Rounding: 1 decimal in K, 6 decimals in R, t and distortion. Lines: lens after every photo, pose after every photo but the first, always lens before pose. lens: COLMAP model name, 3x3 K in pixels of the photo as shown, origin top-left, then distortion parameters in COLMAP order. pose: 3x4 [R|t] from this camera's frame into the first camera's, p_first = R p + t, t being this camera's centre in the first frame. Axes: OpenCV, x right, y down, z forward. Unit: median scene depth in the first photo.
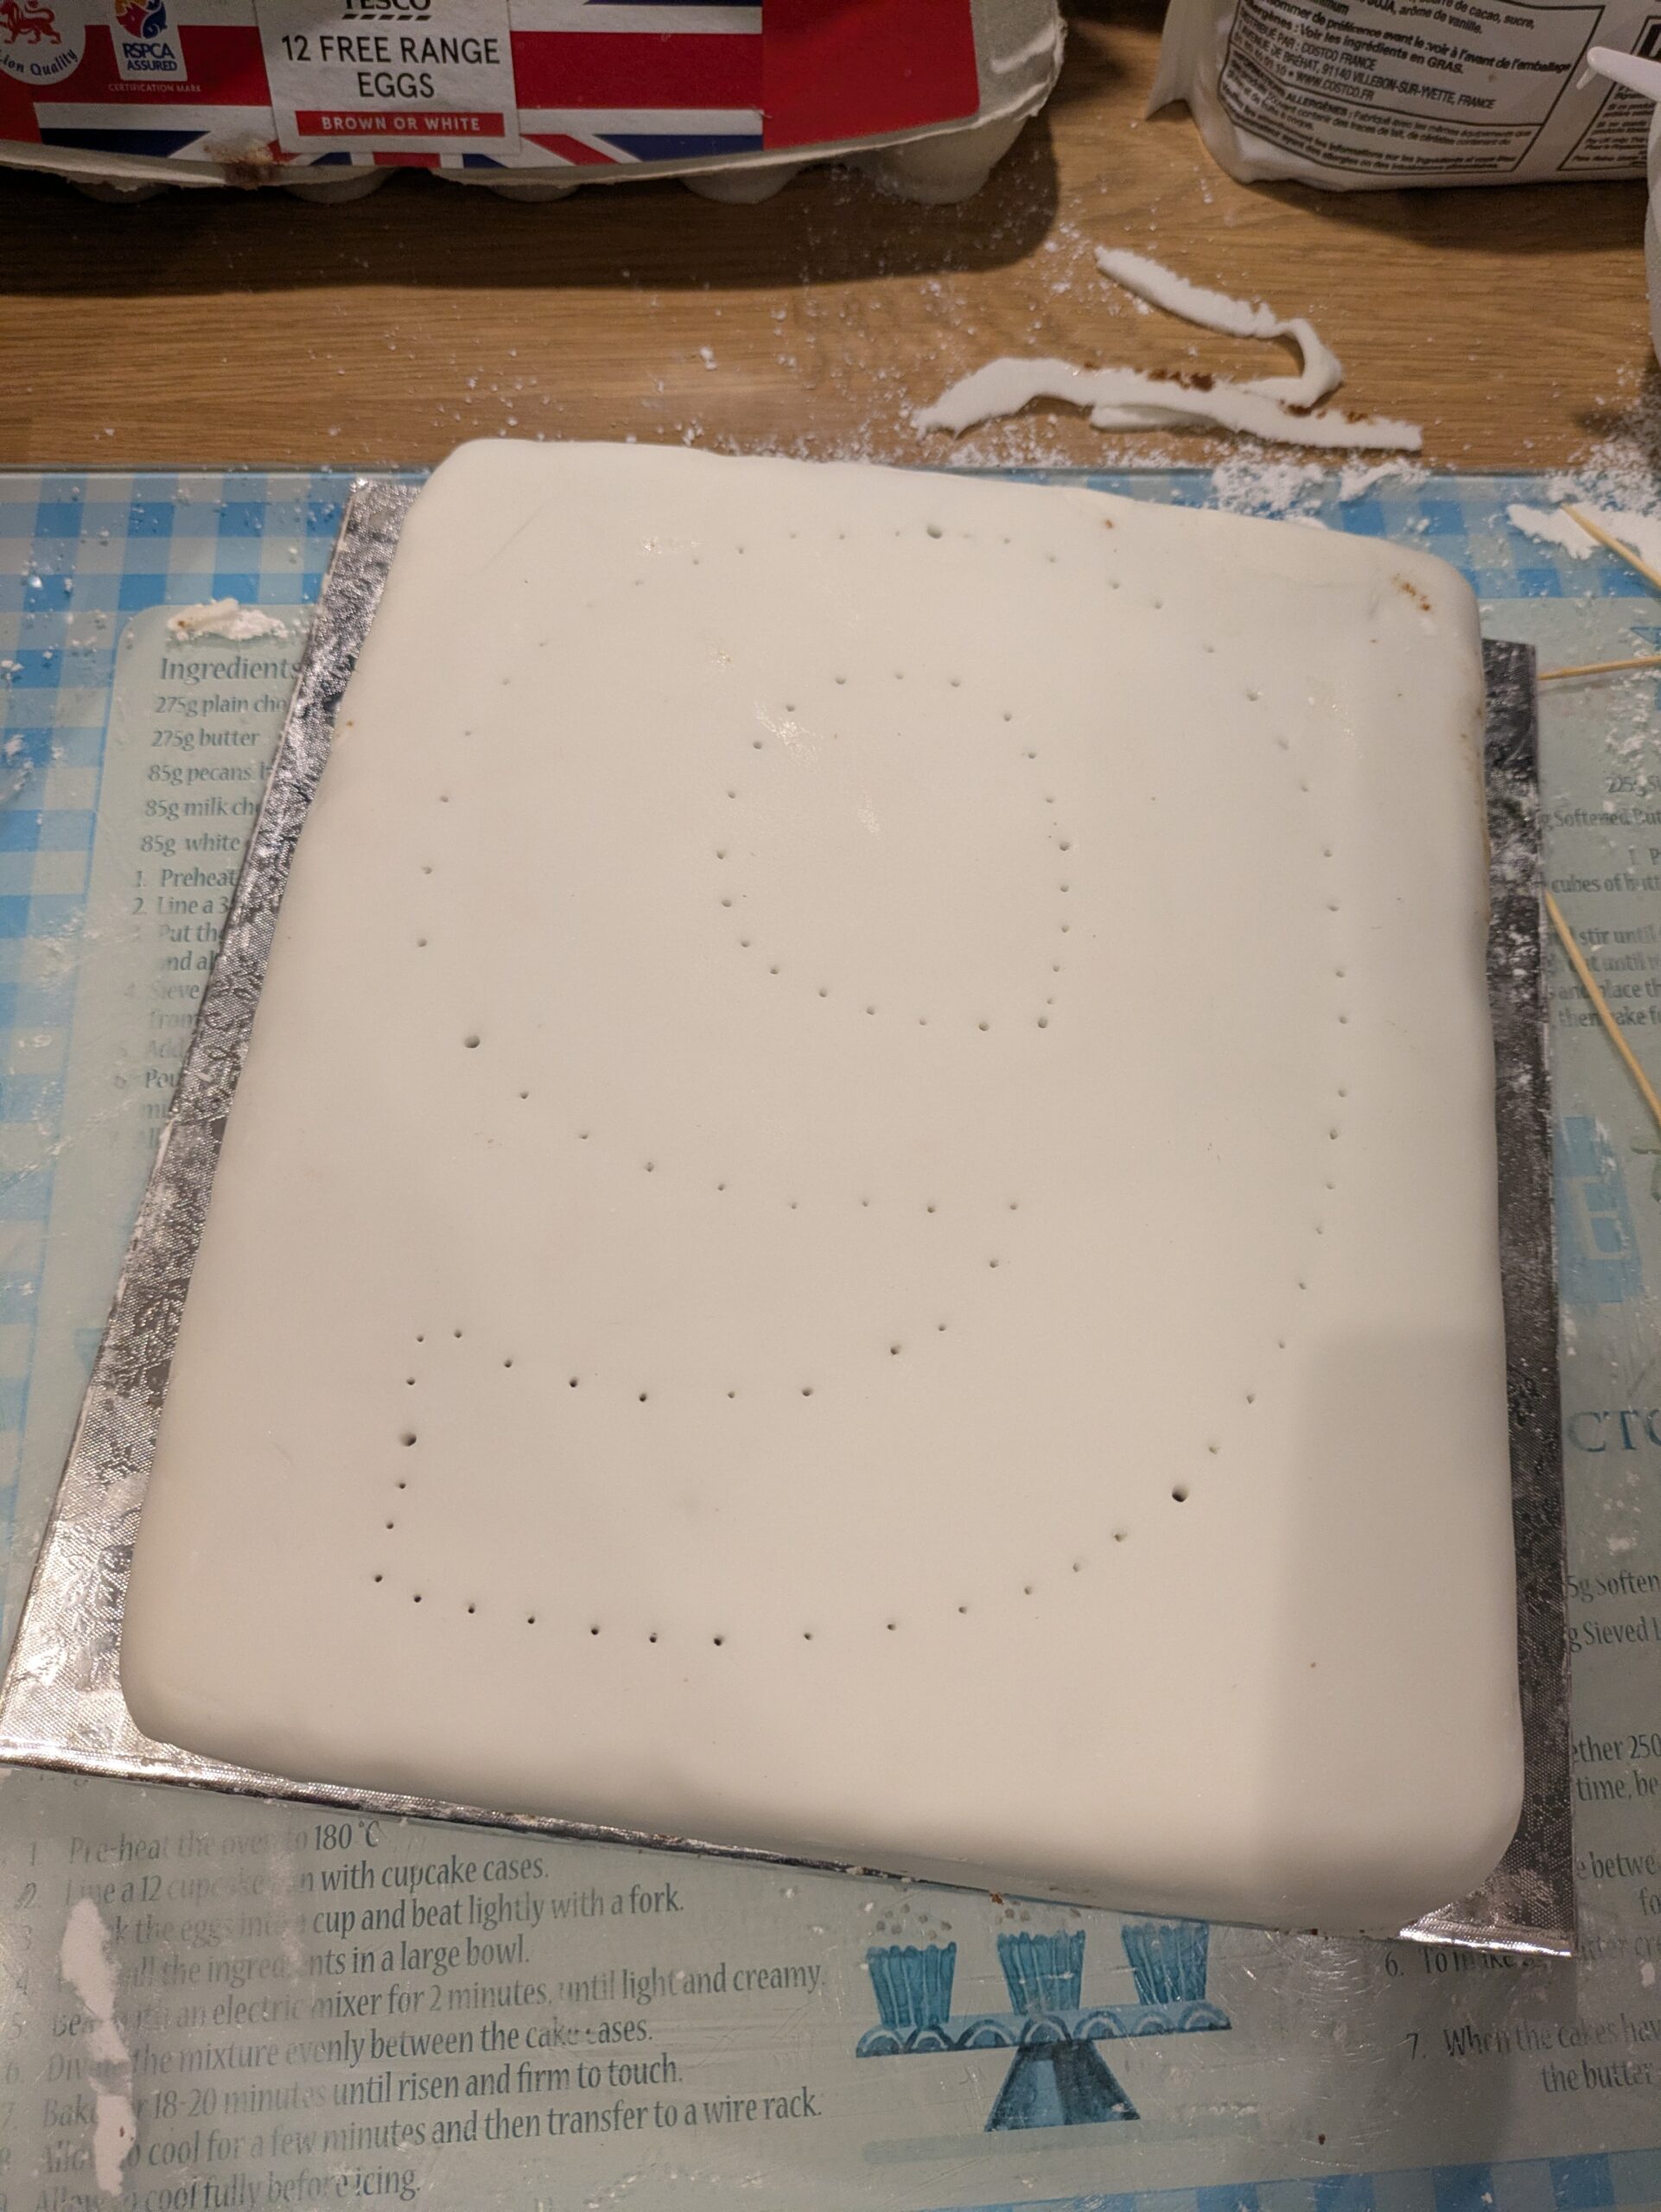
lens RADIAL K [[1730.2, 0, 847.1], [0, 1730.2, 1150.1], [0, 0, 1]] dist [-0.013583, 0.006686]
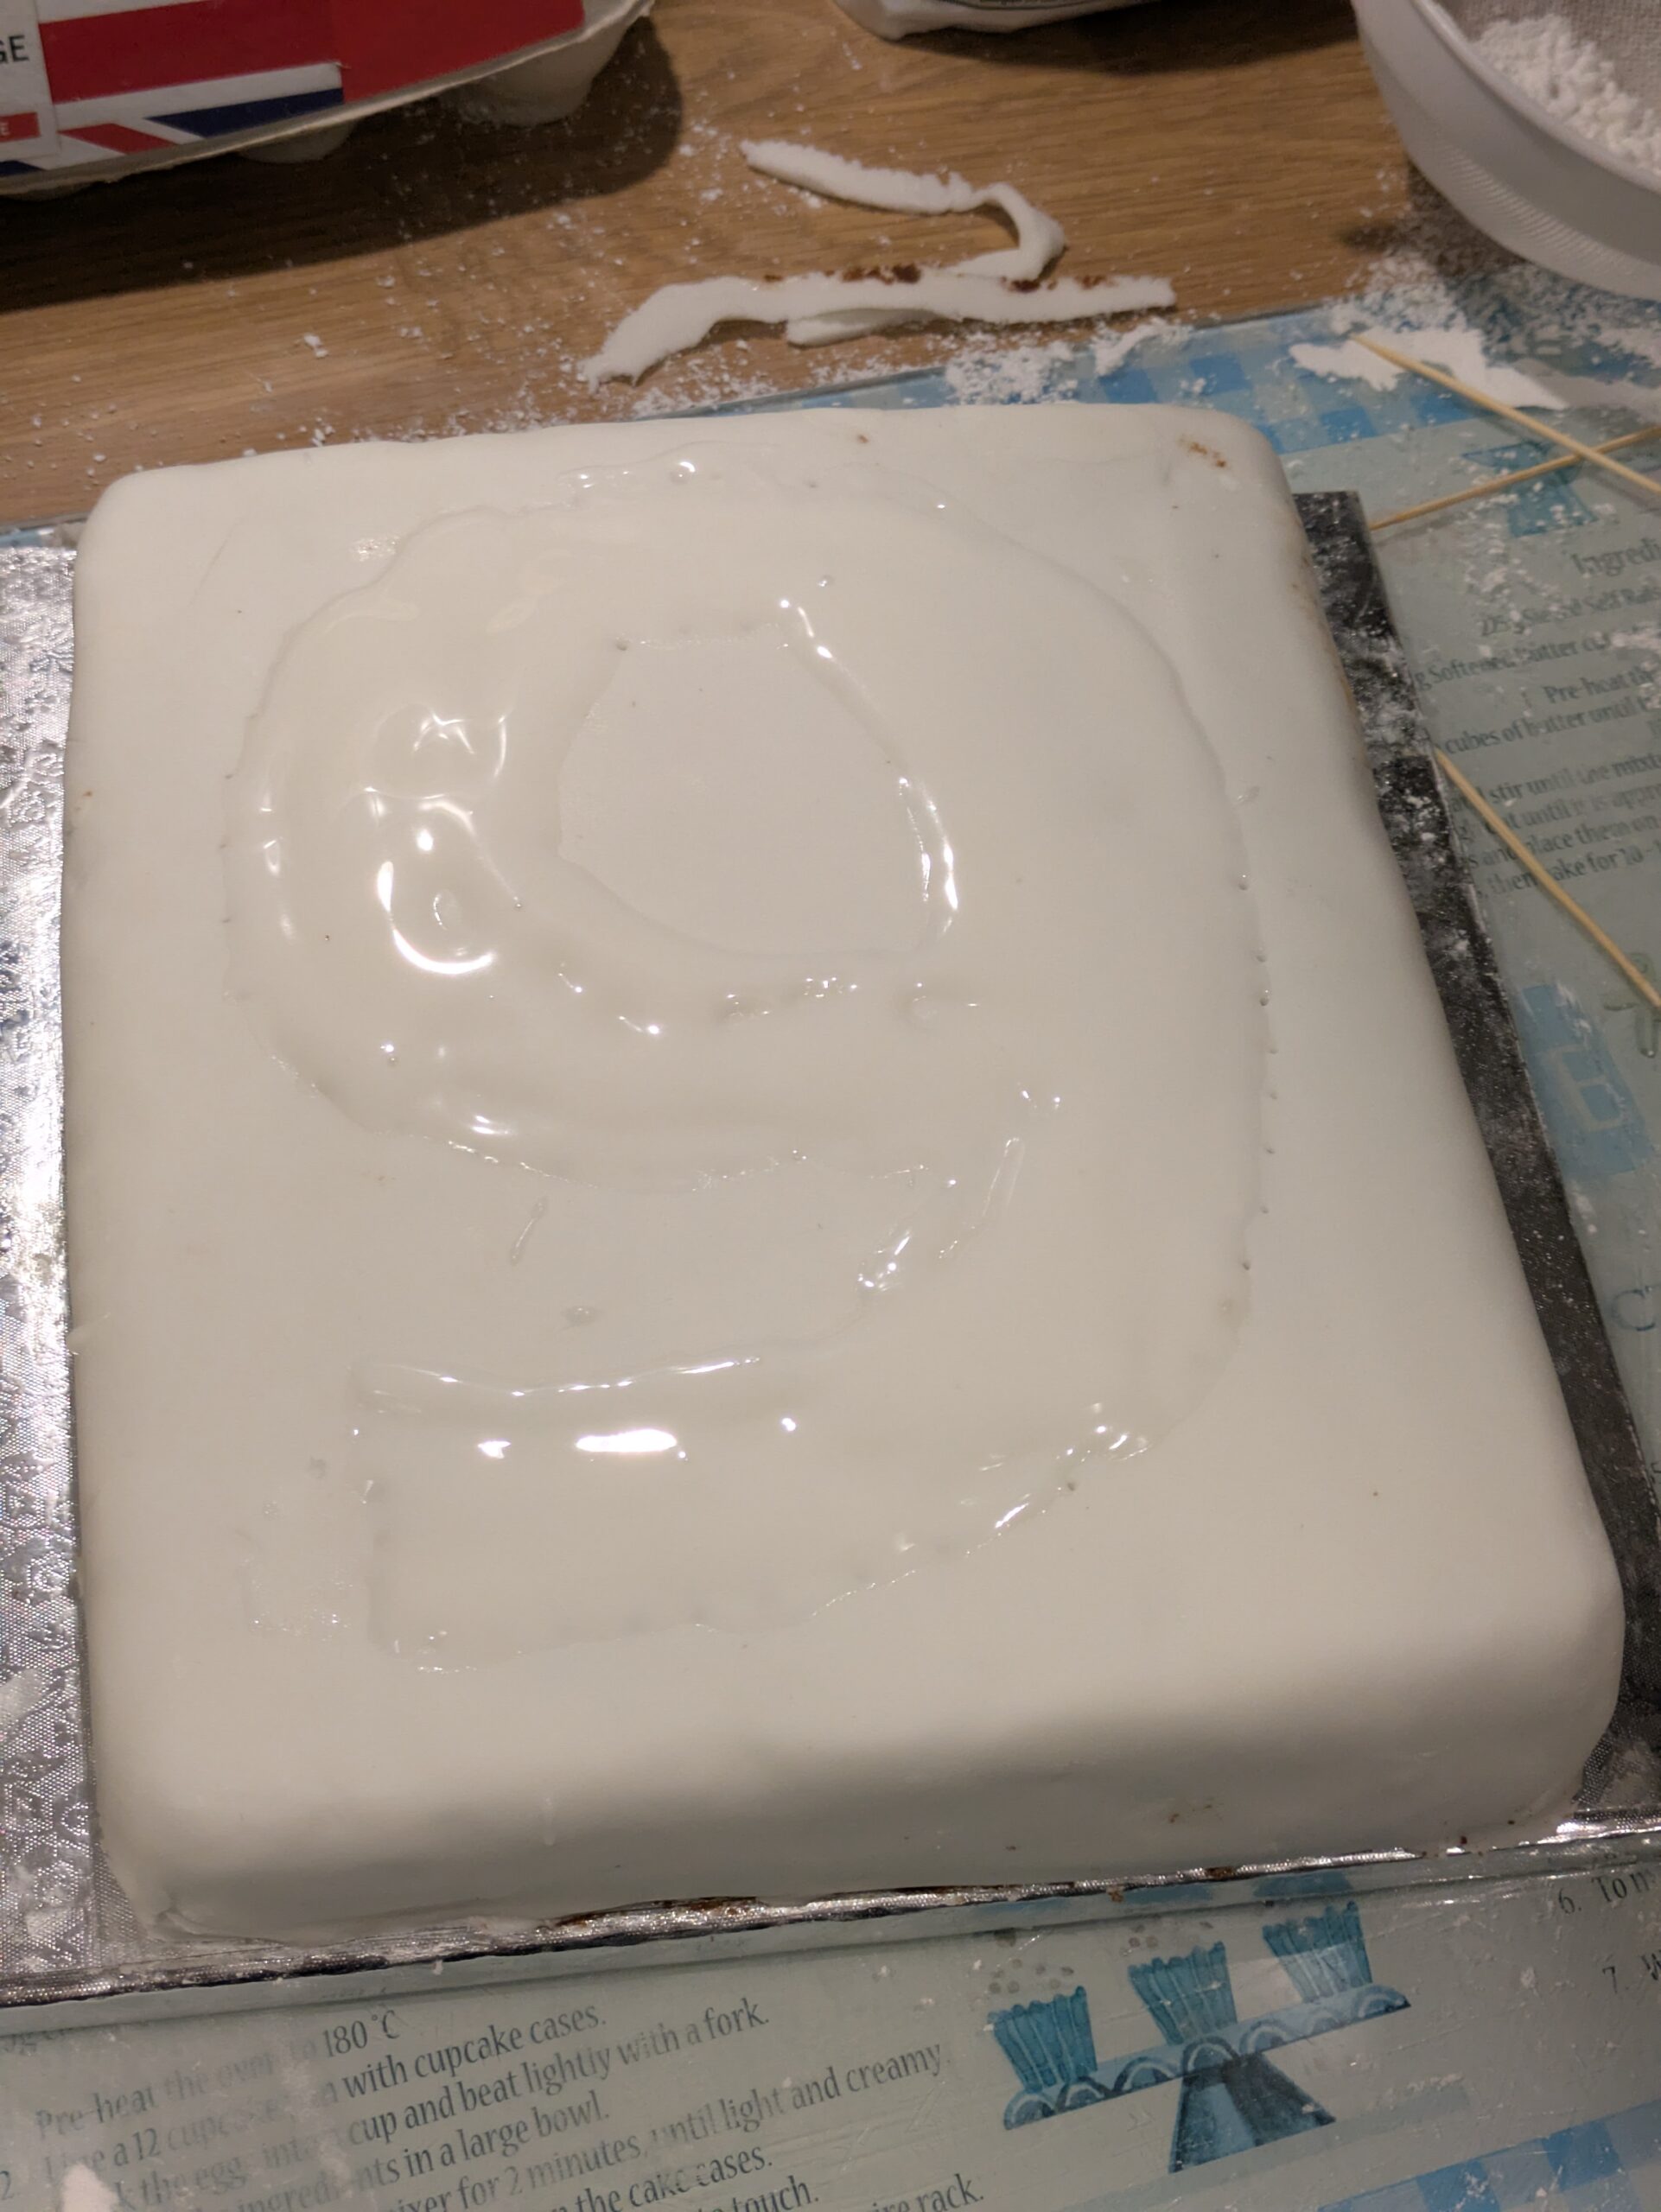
lens RADIAL K [[3284.3, 0, 830.5], [0, 3284.3, 1106.0], [0, 0, 1]] dist [0.000741, 0.080843]
pose [[0.967113, -0.202163, 0.154347, -0.160846], [0.226738, 0.960215, -0.163023, 0.198066], [-0.115249, 0.192658, 0.974475, -0.480550]]
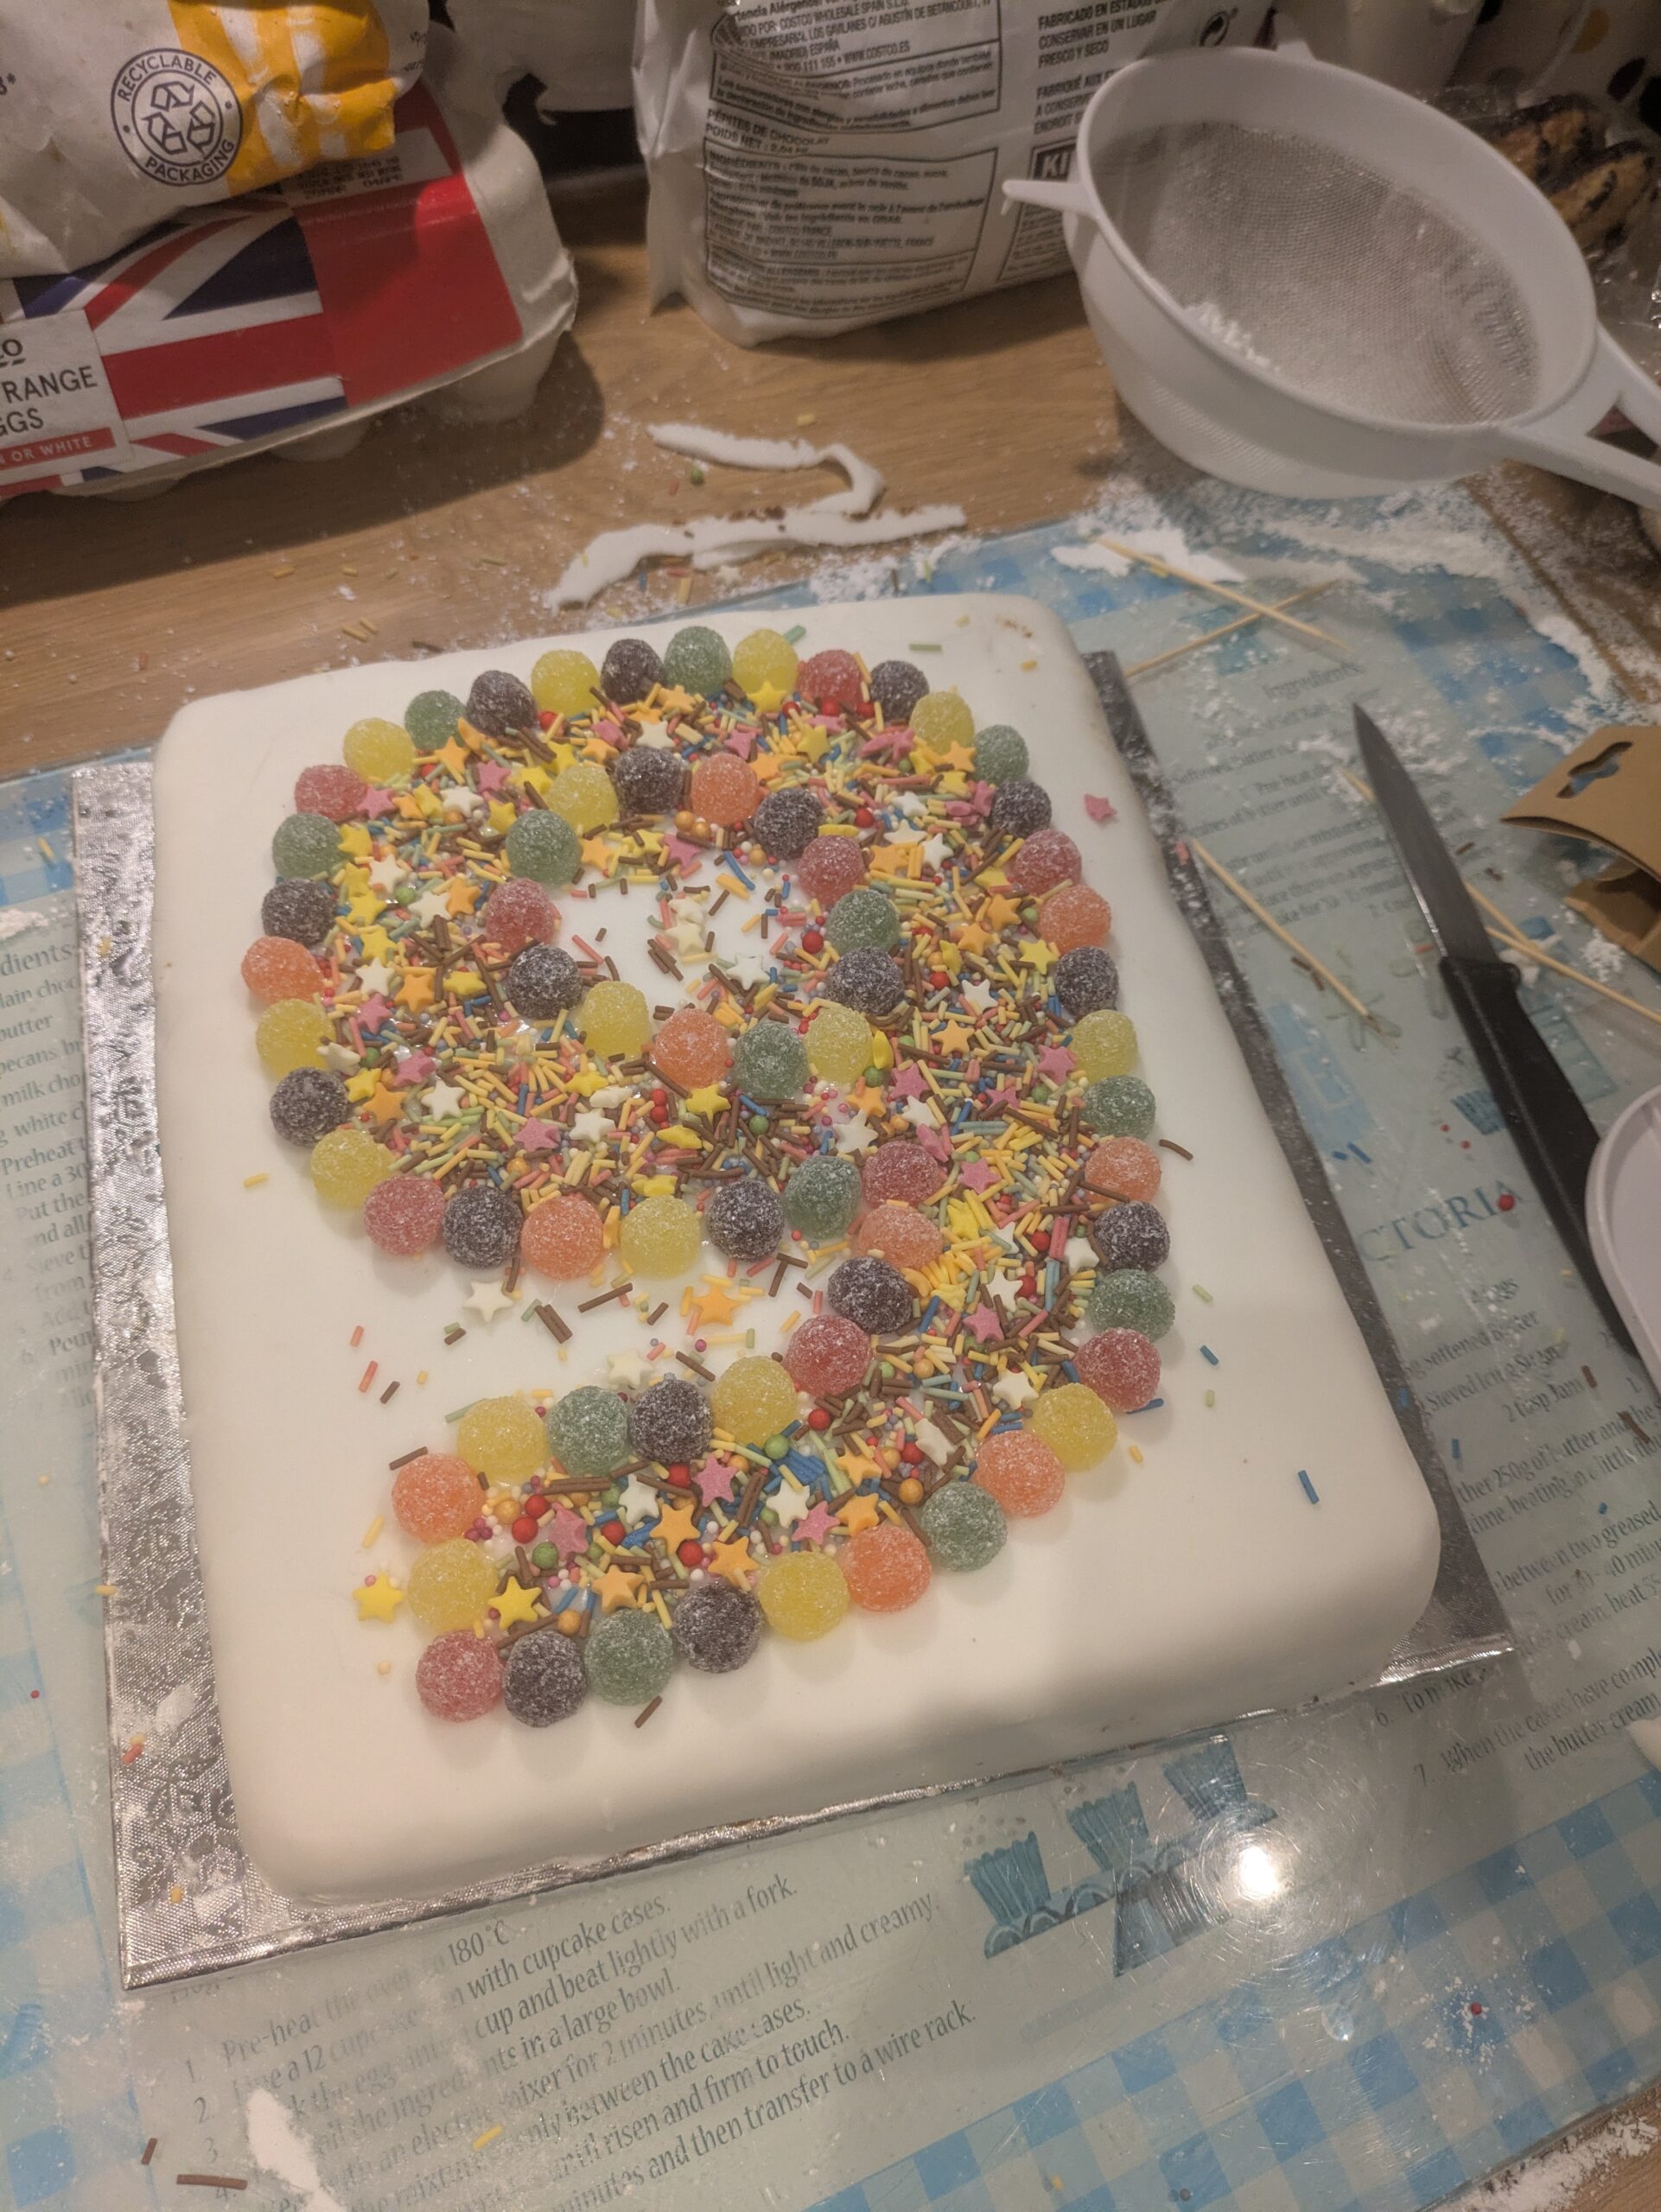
lens RADIAL K [[1694.4, 0, 844.9], [0, 1694.4, 1166.3], [0, 0, 1]] dist [0.000799, -0.014165]
pose [[0.937513, -0.297301, 0.180780, -0.089220], [0.311229, 0.948820, -0.053637, 0.049631], [-0.155582, 0.106549, 0.982060, -0.083064]]
